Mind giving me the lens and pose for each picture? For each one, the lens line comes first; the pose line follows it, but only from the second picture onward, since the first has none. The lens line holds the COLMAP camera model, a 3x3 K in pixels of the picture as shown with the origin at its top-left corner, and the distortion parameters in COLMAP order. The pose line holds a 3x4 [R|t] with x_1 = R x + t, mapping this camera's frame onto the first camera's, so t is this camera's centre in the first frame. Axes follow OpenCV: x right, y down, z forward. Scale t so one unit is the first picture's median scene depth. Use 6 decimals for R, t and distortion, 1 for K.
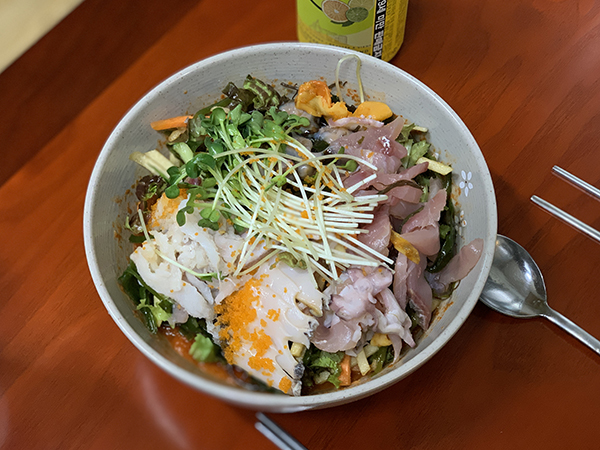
lens RADIAL K [[901.2, 0, 297.6], [0, 901.2, 228.2], [0, 0, 1]] dist [-0.000550, 0.000000]
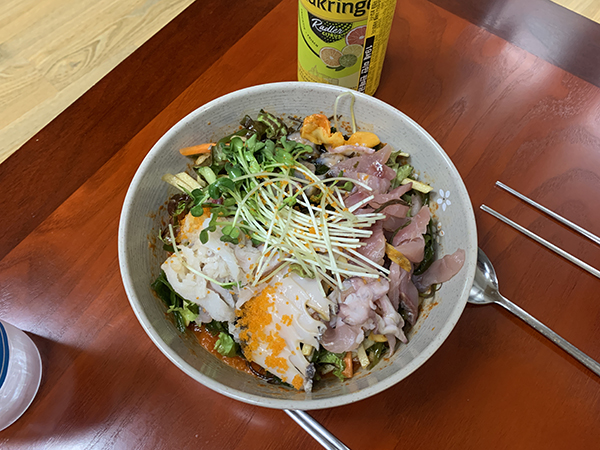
lens RADIAL K [[474.4, 0, 303.2], [0, 474.4, 223.4], [0, 0, 1]] dist [0.000492, -0.008941]
pose [[0.998972, -0.006509, 0.044855, -0.030447], [0.004034, 0.998476, 0.055043, -0.056183], [-0.045145, -0.054806, 0.997476, 0.382404]]
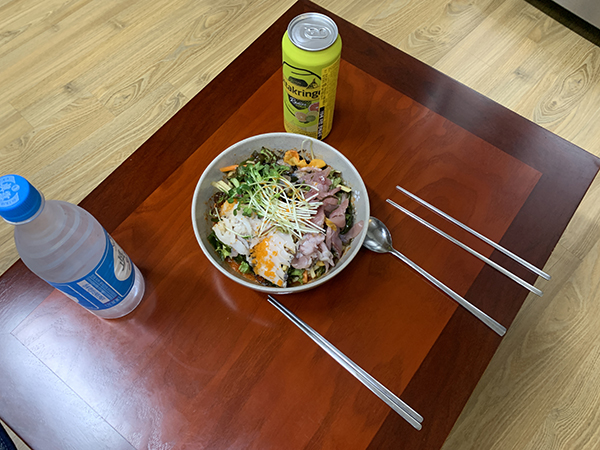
lens RADIAL K [[474.4, 0, 306.5], [0, 474.4, 224.7], [0, 0, 1]] dist [0.000492, -0.008941]
pose [[0.998475, -0.001627, 0.055175, -0.011726], [-0.001861, 0.998005, 0.063107, -0.054280], [-0.055168, -0.063113, 0.996480, -0.224405]]
